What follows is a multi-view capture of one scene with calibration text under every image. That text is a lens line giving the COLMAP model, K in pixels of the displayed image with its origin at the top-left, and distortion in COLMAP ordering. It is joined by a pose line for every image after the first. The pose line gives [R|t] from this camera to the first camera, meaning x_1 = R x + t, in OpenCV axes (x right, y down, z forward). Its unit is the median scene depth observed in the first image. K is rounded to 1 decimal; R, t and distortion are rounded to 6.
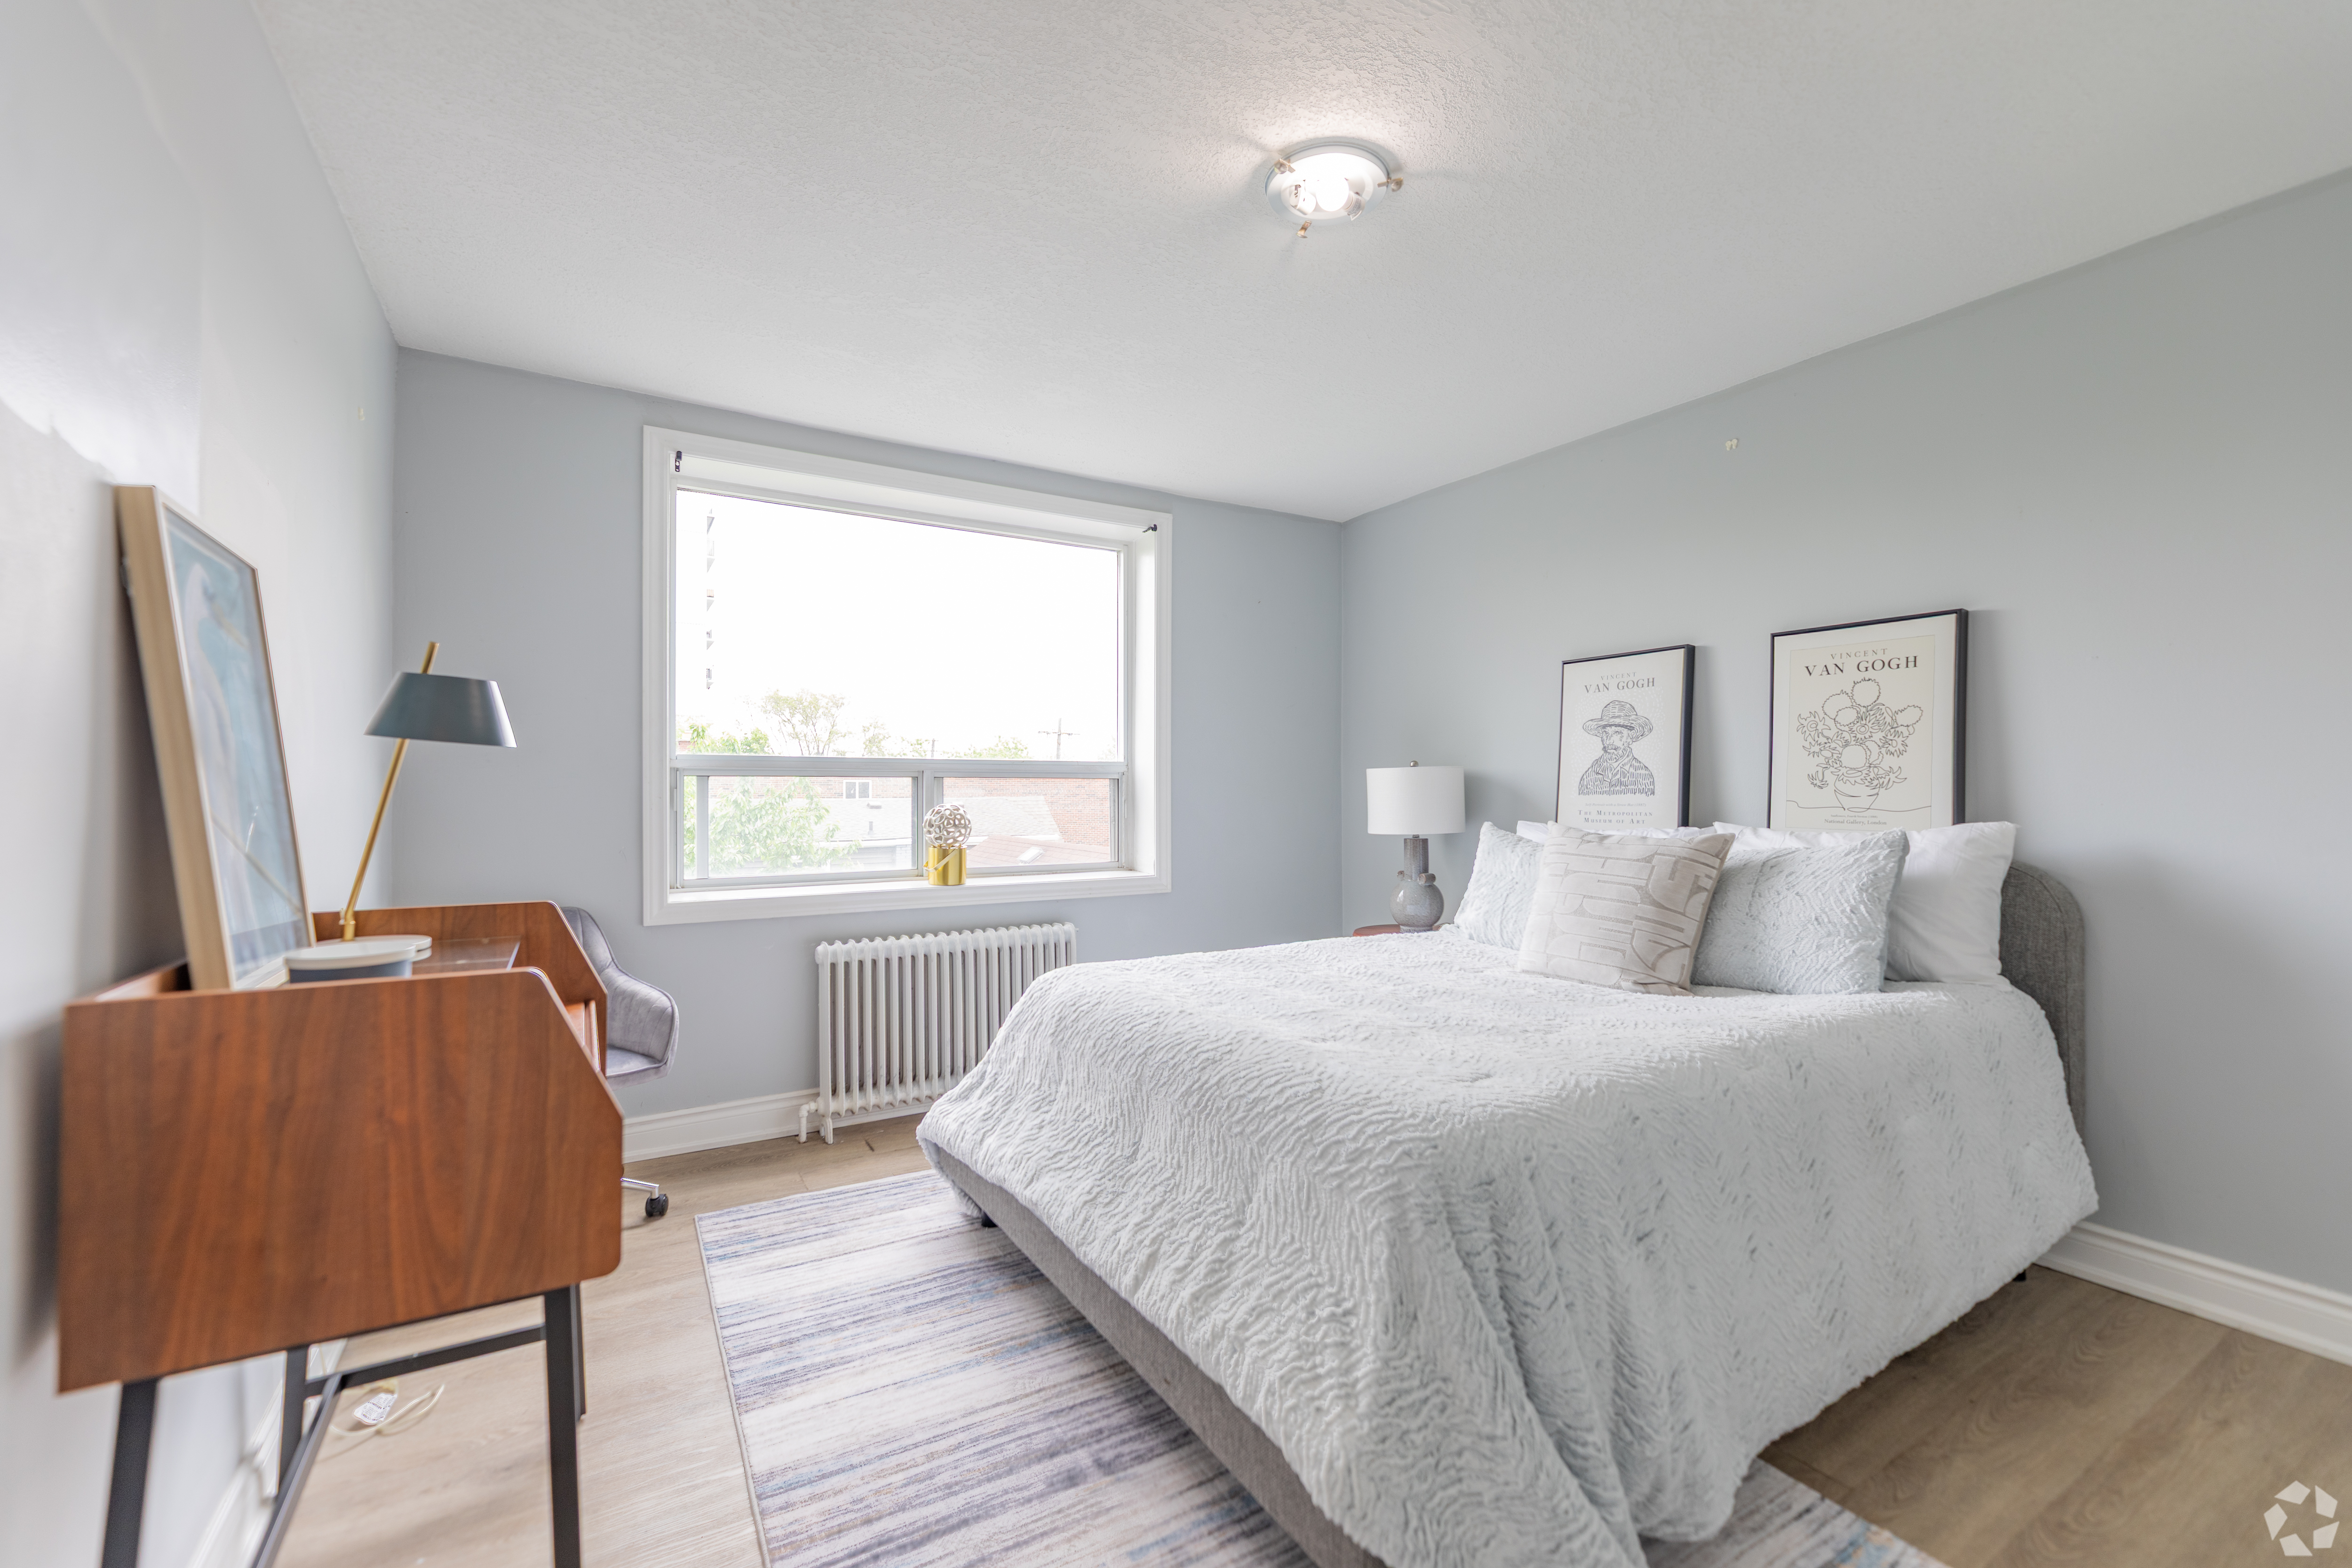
lens RADIAL K [[979.6, 0, 1171.5], [0, 979.6, 791.7], [0, 0, 1]] dist [-0.000470, -0.000816]
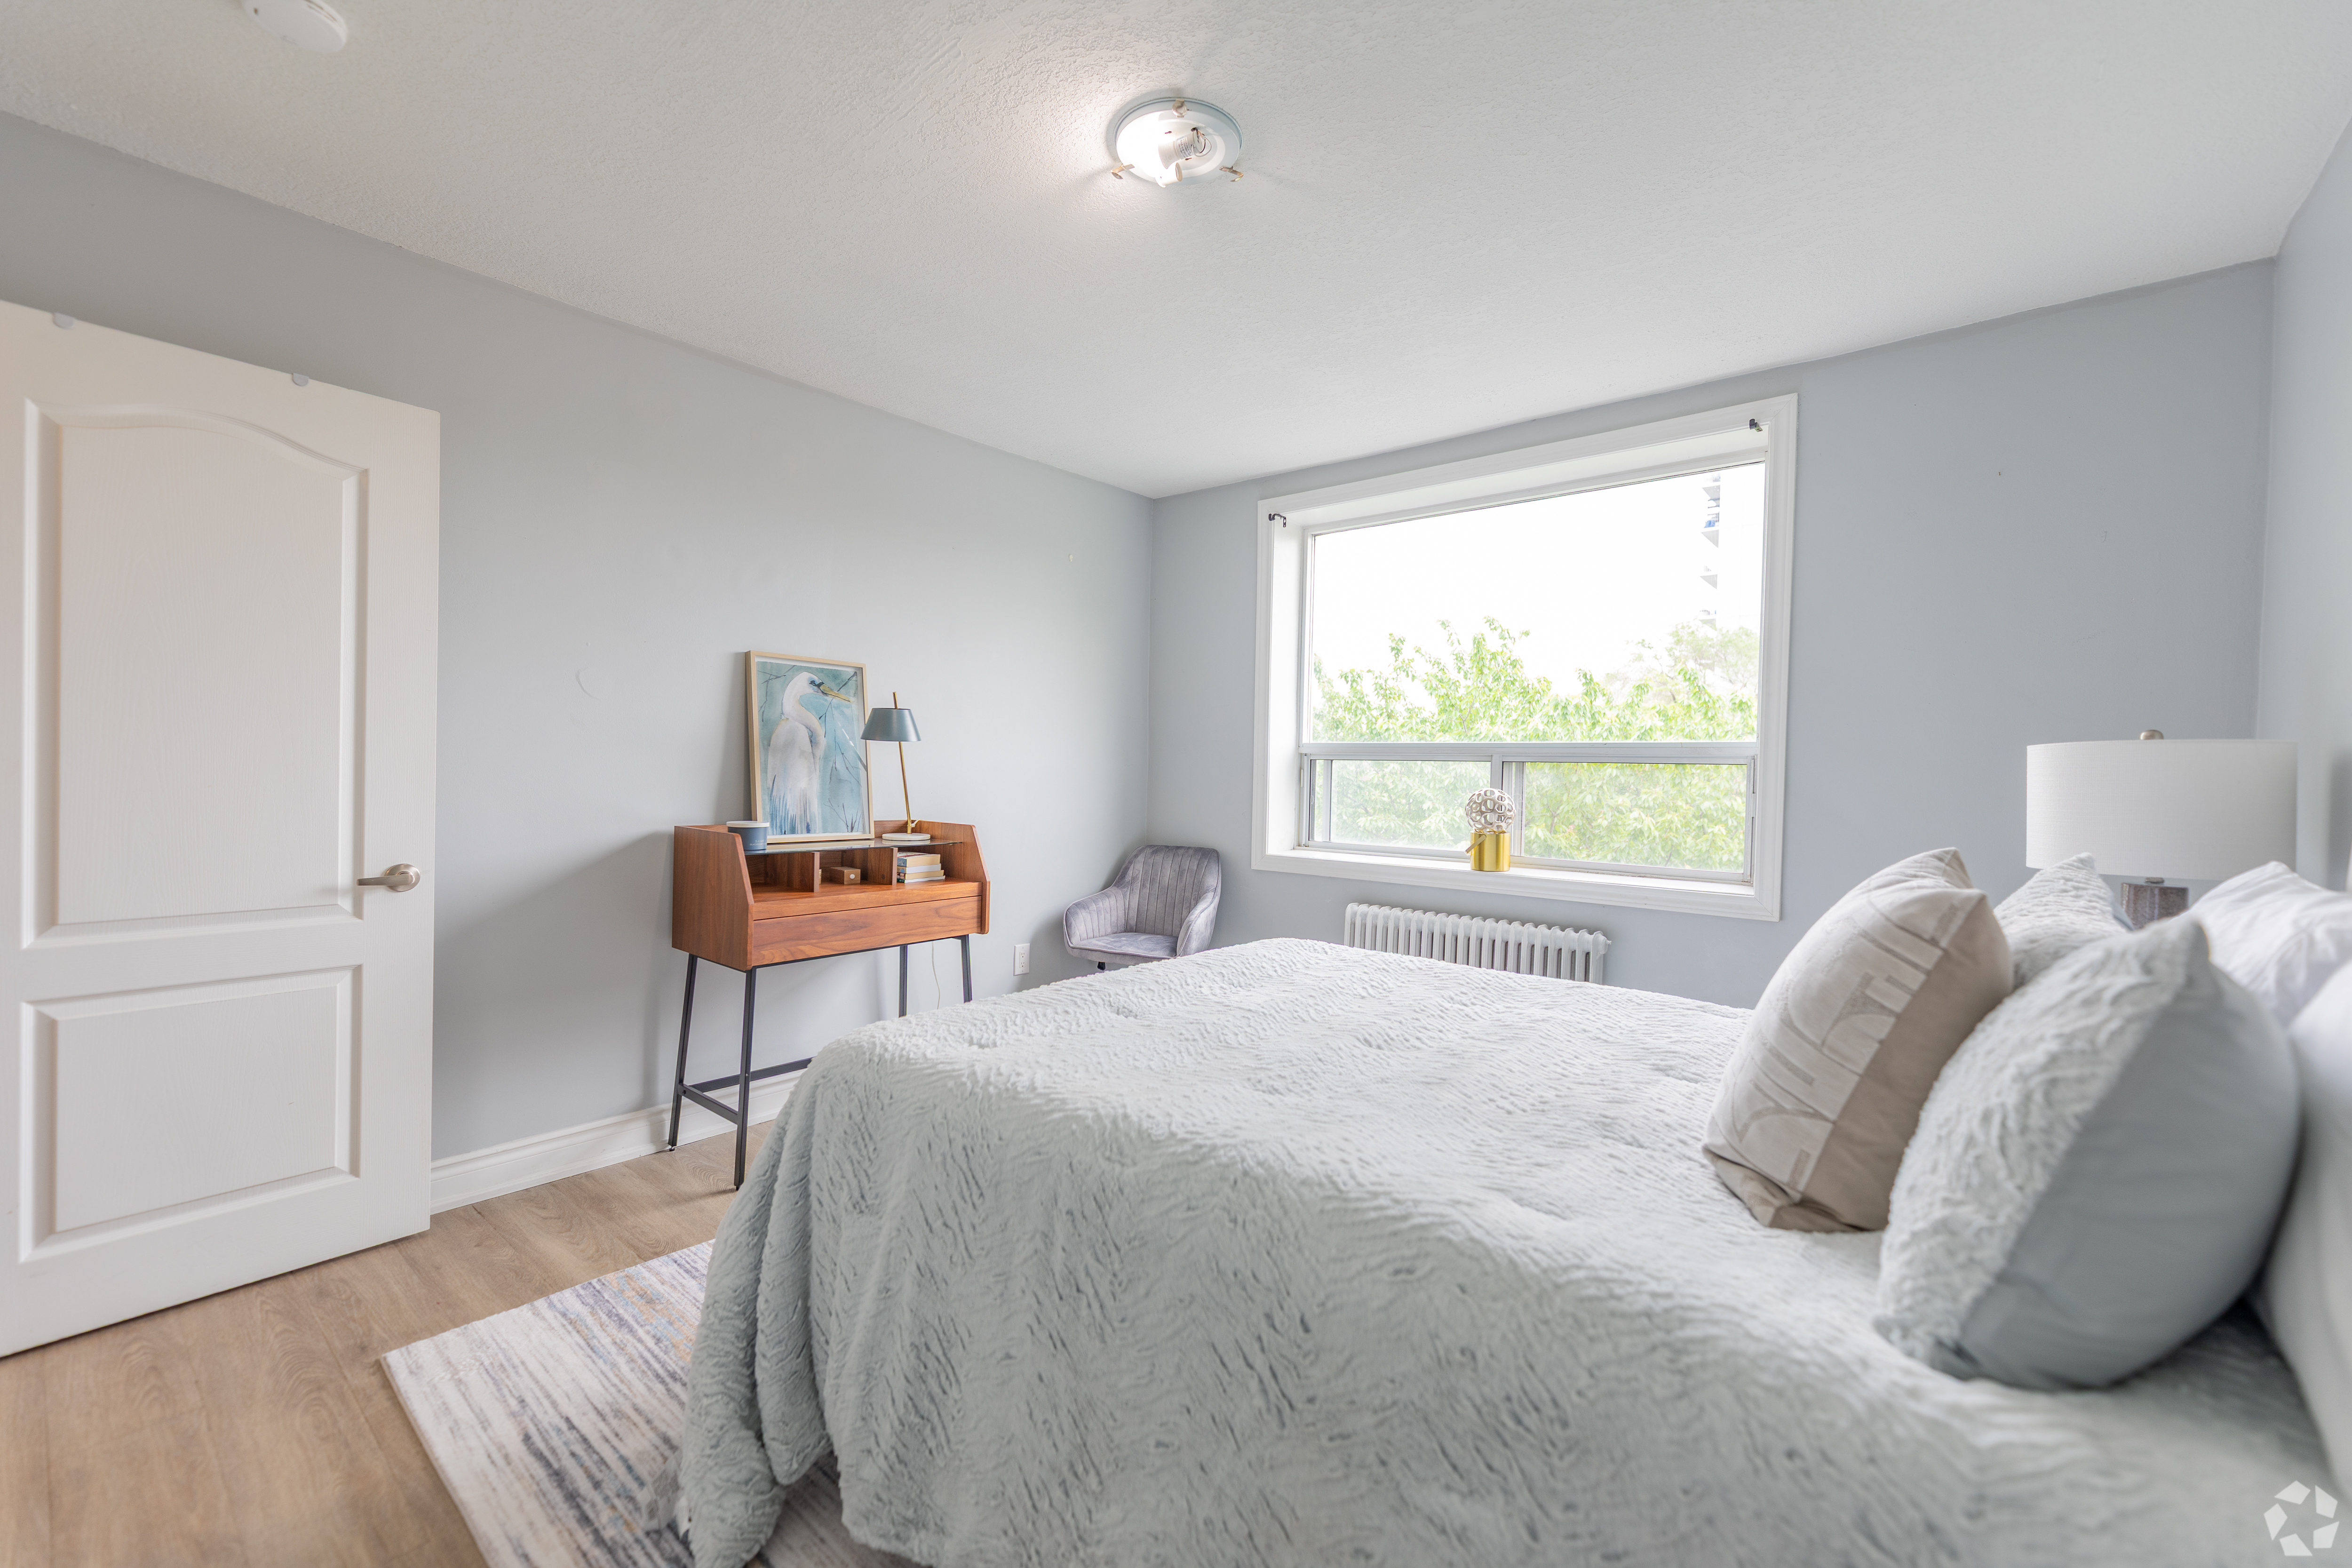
lens RADIAL K [[979.6, 0, 1171.5], [0, 979.6, 791.7], [0, 0, 1]] dist [-0.000470, -0.000816]
pose [[0.309804, 0.027648, -0.950398, 0.649579], [-0.020876, 0.999534, 0.022272, 0.000380], [0.950571, 0.012941, 0.310236, 0.420404]]
